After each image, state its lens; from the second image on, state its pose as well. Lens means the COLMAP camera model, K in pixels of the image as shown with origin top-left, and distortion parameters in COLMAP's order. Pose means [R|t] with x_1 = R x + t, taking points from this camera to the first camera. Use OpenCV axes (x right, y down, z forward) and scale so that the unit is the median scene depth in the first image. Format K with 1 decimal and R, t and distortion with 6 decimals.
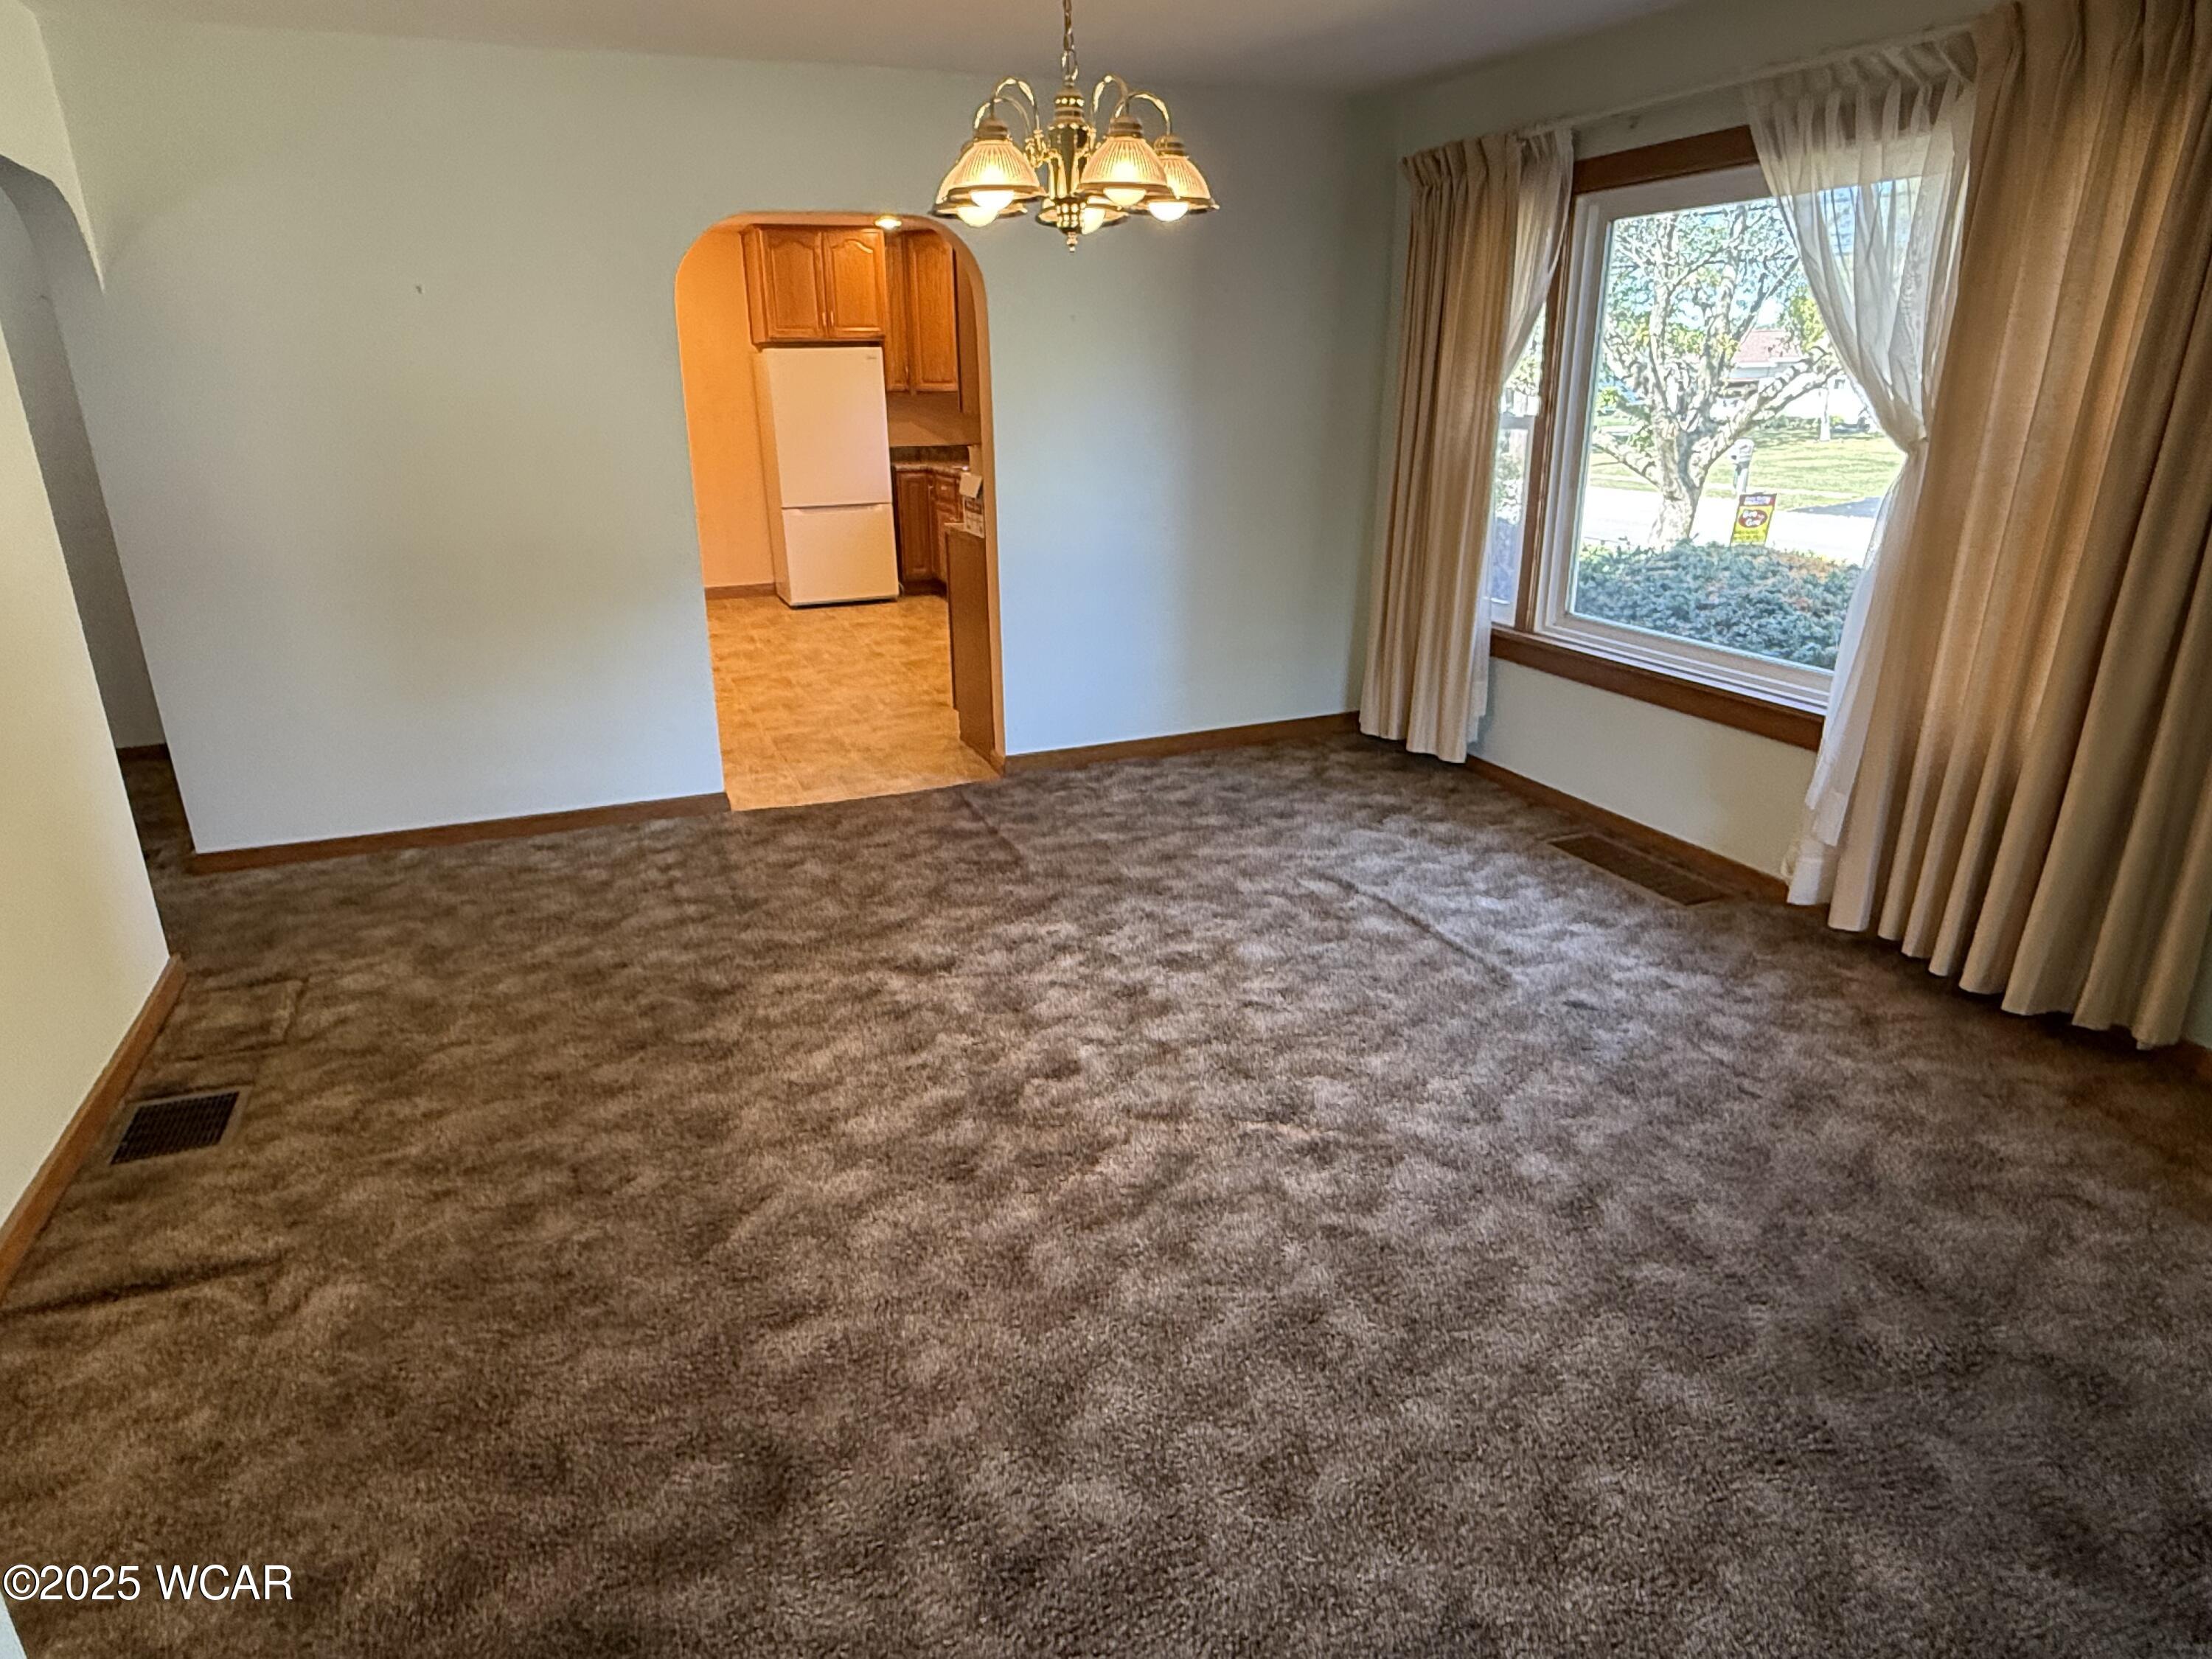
lens RADIAL K [[1314.6, 0, 1106.0], [0, 1314.6, 829.5], [0, 0, 1]] dist [0.000786, 0.000802]
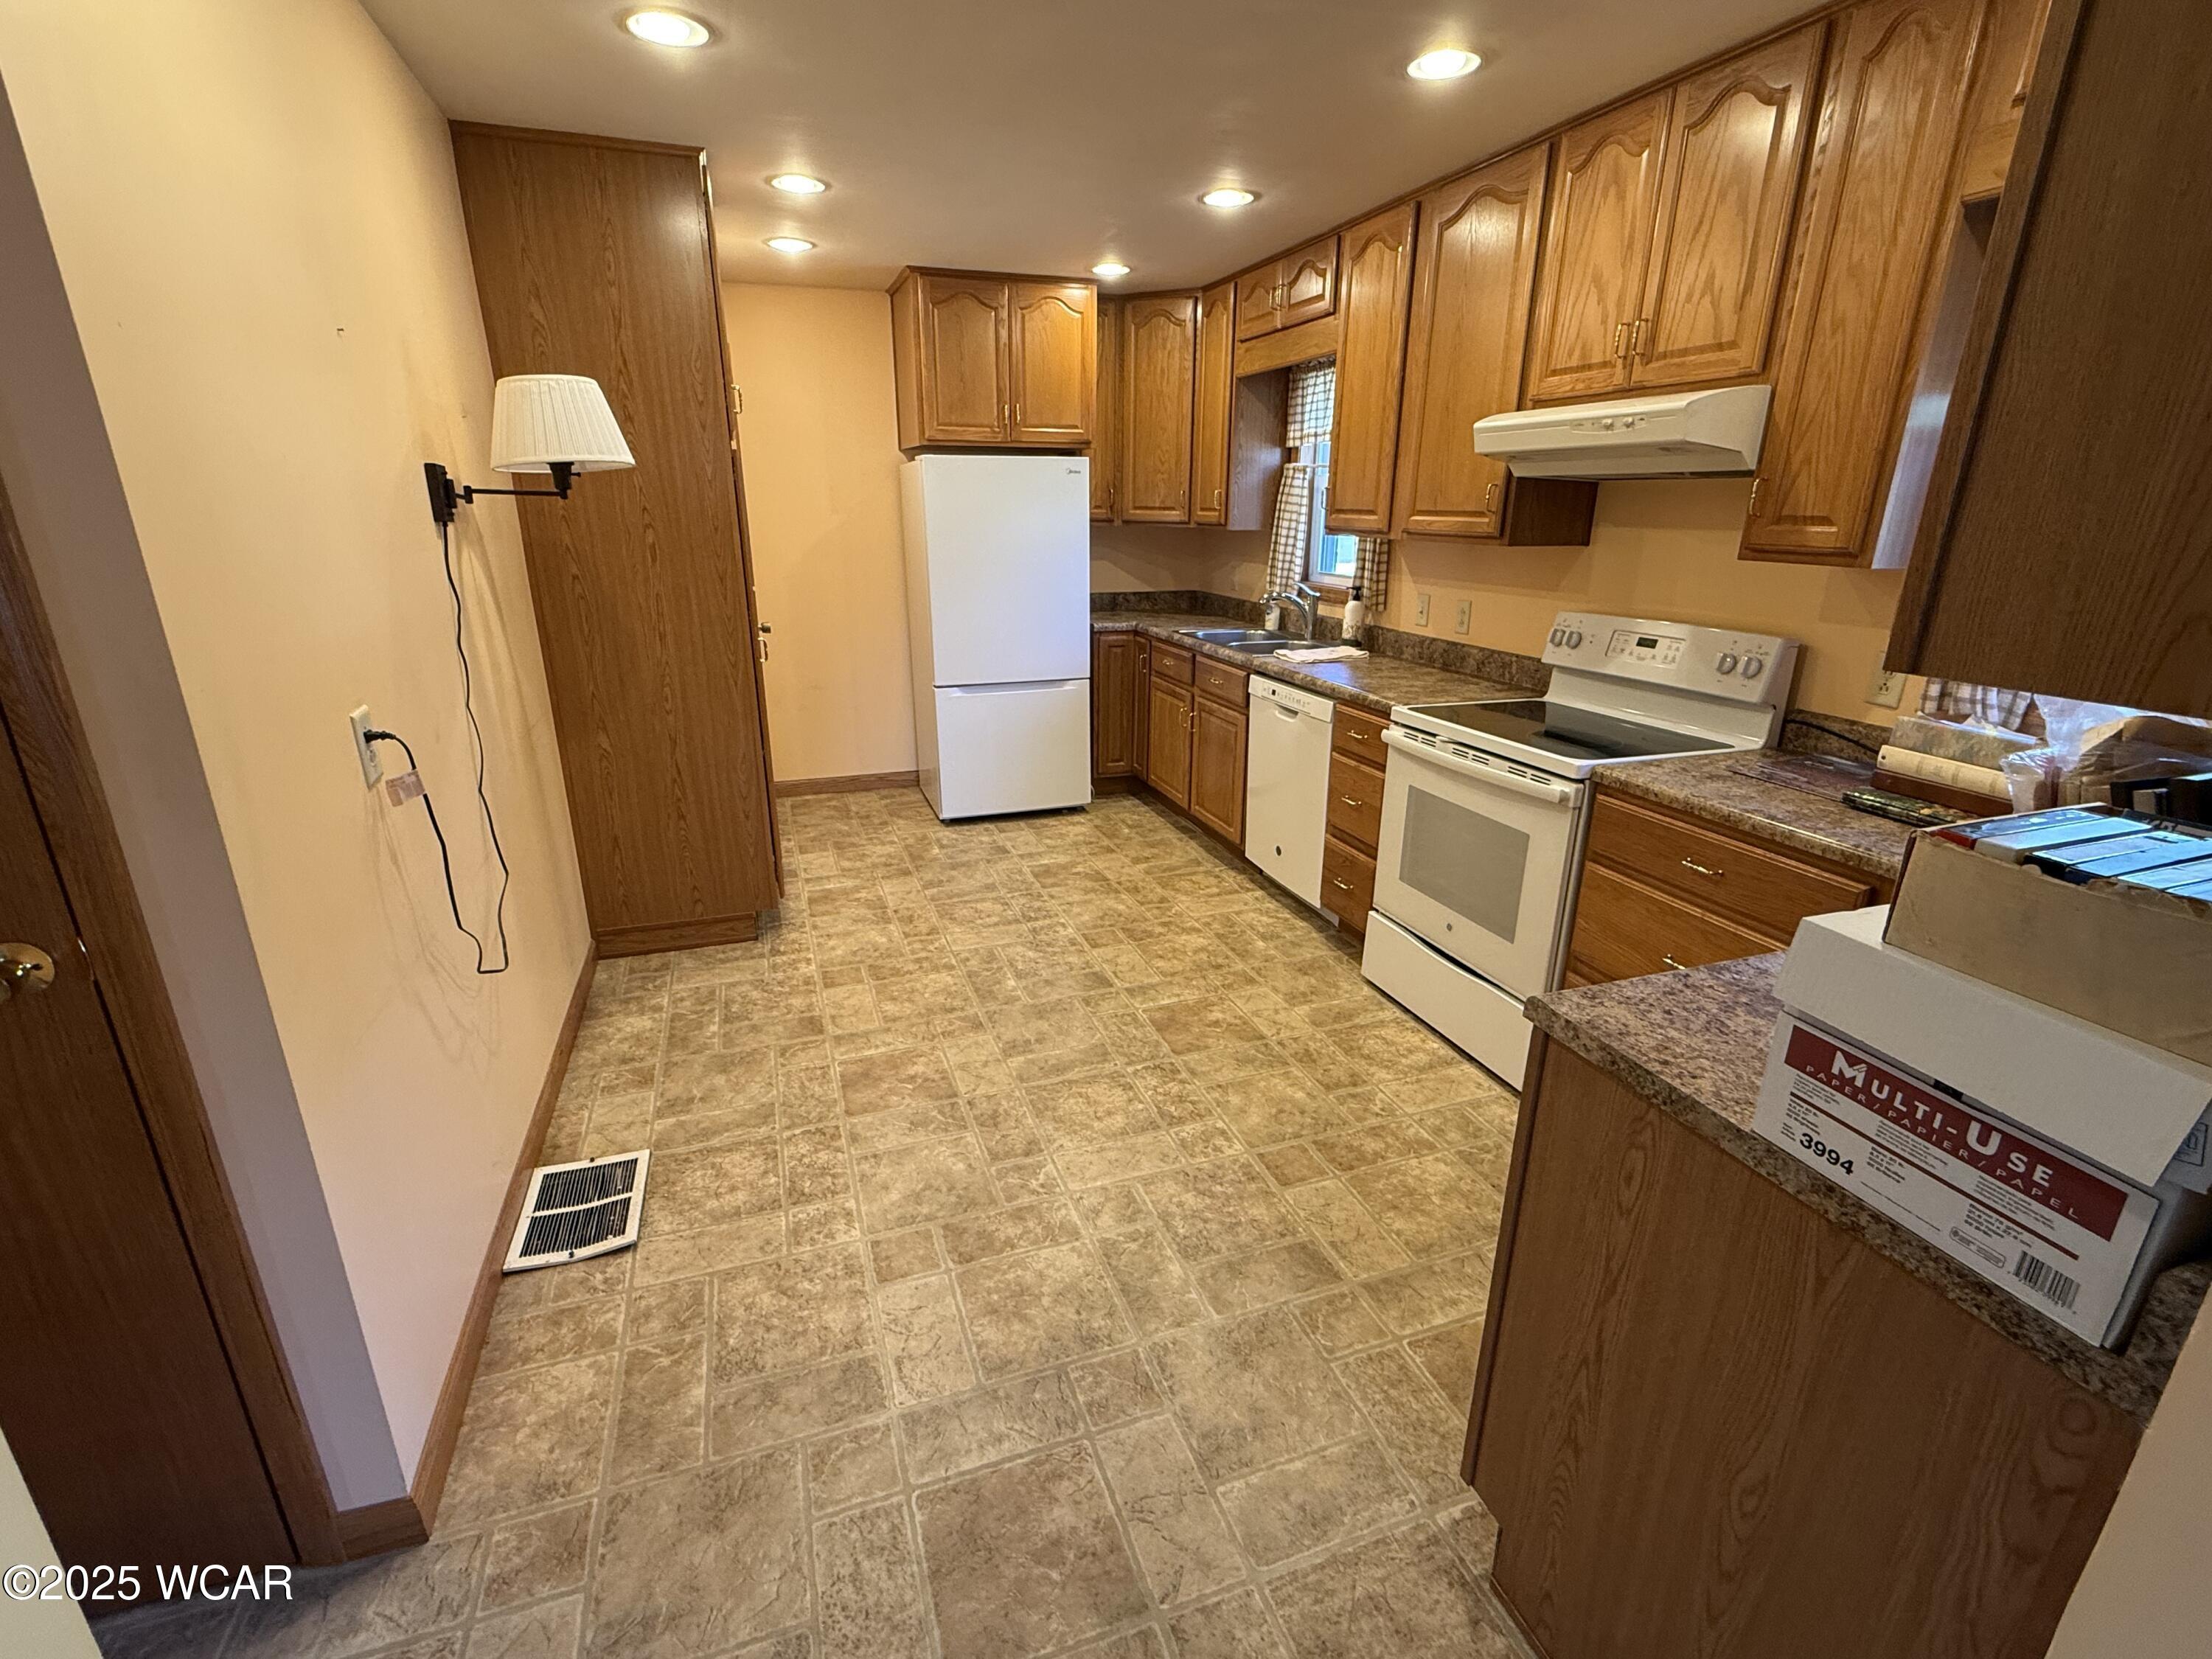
lens RADIAL K [[1006.0, 0, 1106.0], [0, 1006.0, 829.5], [0, 0, 1]] dist [-0.001916, -0.000383]
pose [[0.998504, 0.033427, -0.043264, -0.129640], [-0.034169, 0.999280, -0.016513, -0.161068], [0.042681, 0.017966, 0.998927, 0.472432]]
